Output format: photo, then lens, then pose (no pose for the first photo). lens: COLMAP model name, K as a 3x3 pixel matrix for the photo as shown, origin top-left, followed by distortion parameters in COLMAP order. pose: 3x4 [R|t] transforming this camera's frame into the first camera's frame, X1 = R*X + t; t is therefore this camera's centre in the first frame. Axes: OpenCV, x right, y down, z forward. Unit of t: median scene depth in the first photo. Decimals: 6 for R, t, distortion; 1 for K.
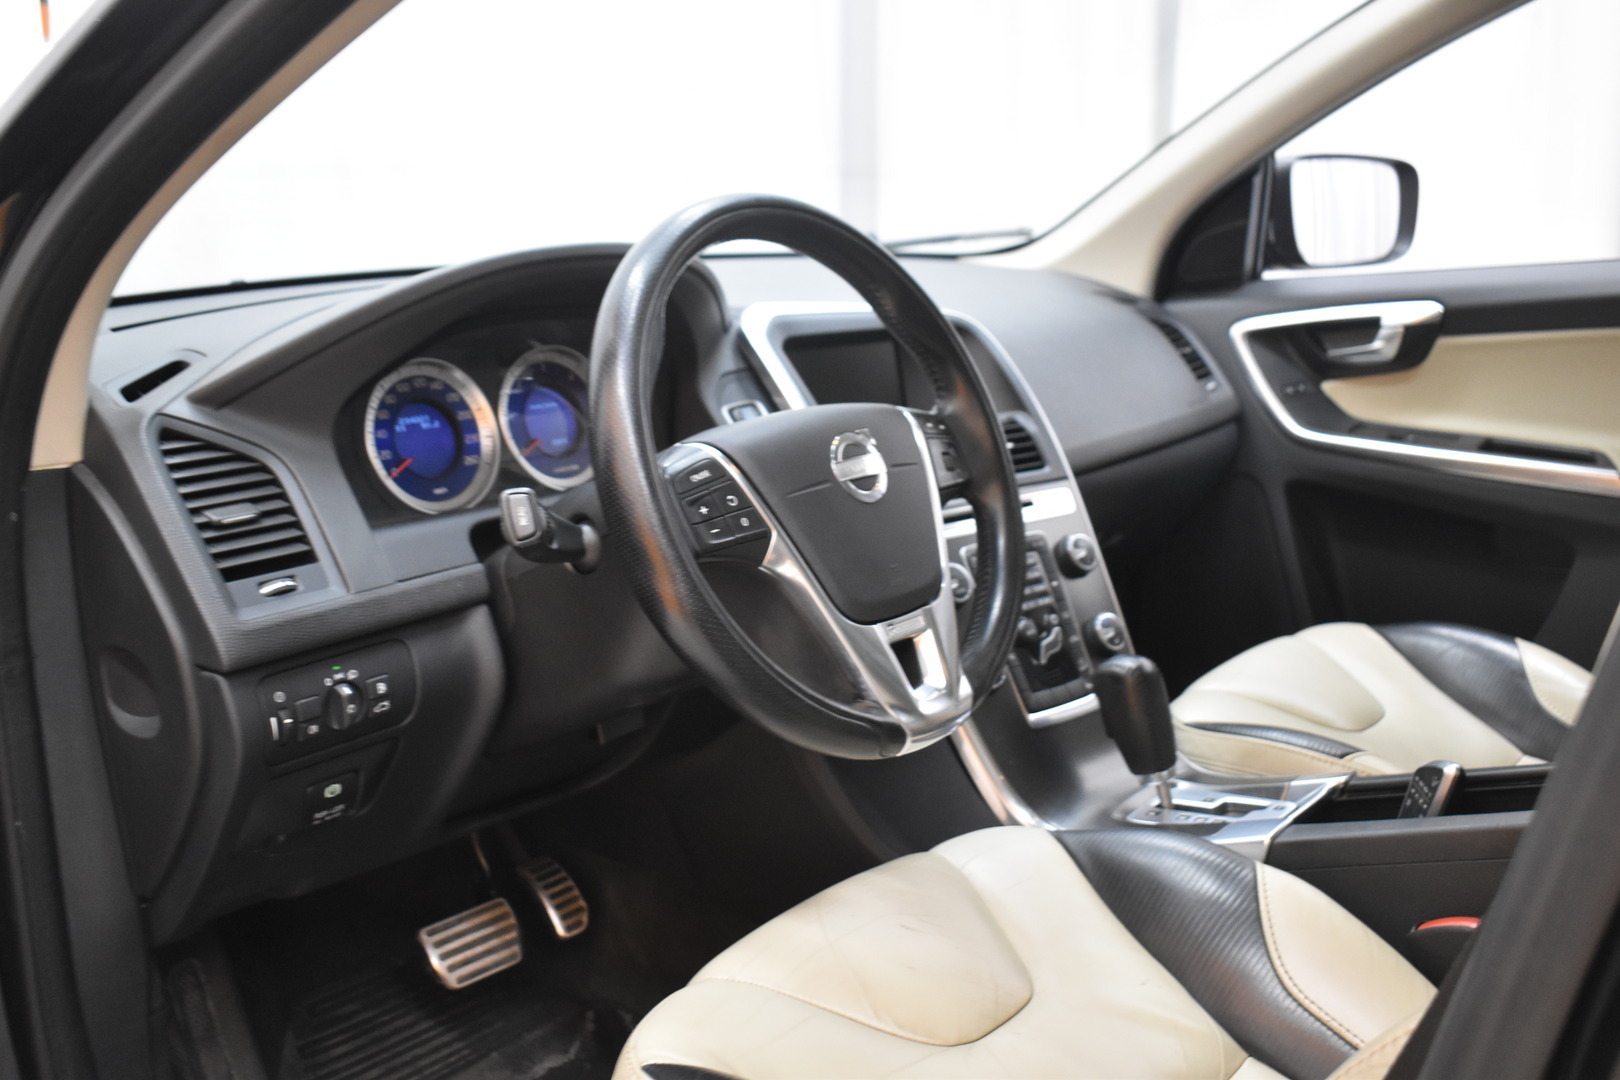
lens RADIAL K [[1558.9, 0, 819.7], [0, 1558.9, 538.6], [0, 0, 1]] dist [-0.050646, 0.000000]
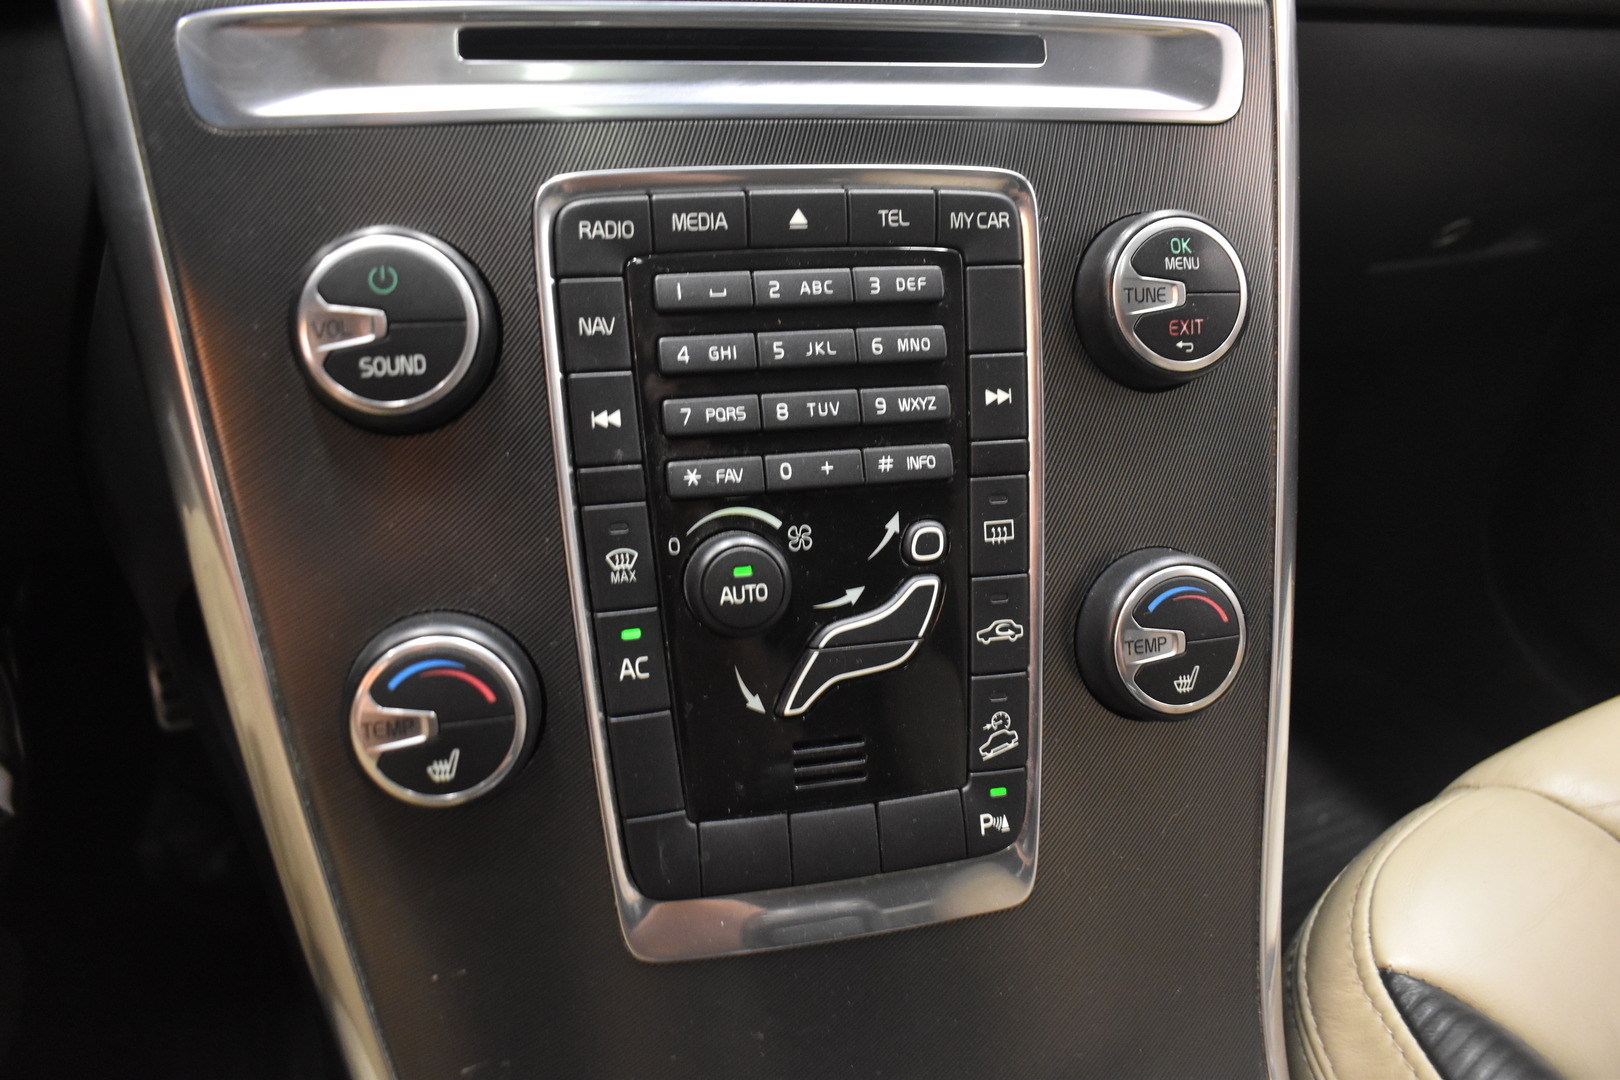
lens RADIAL K [[1227.2, 0, 801.9], [0, 1227.2, 533.7], [0, 0, 1]] dist [-0.075229, 0.002492]
pose [[0.886652, 0.306794, -0.346013, 0.199493], [-0.169649, 0.911867, 0.373789, -0.018844], [0.430194, -0.272720, 0.860556, 0.821175]]
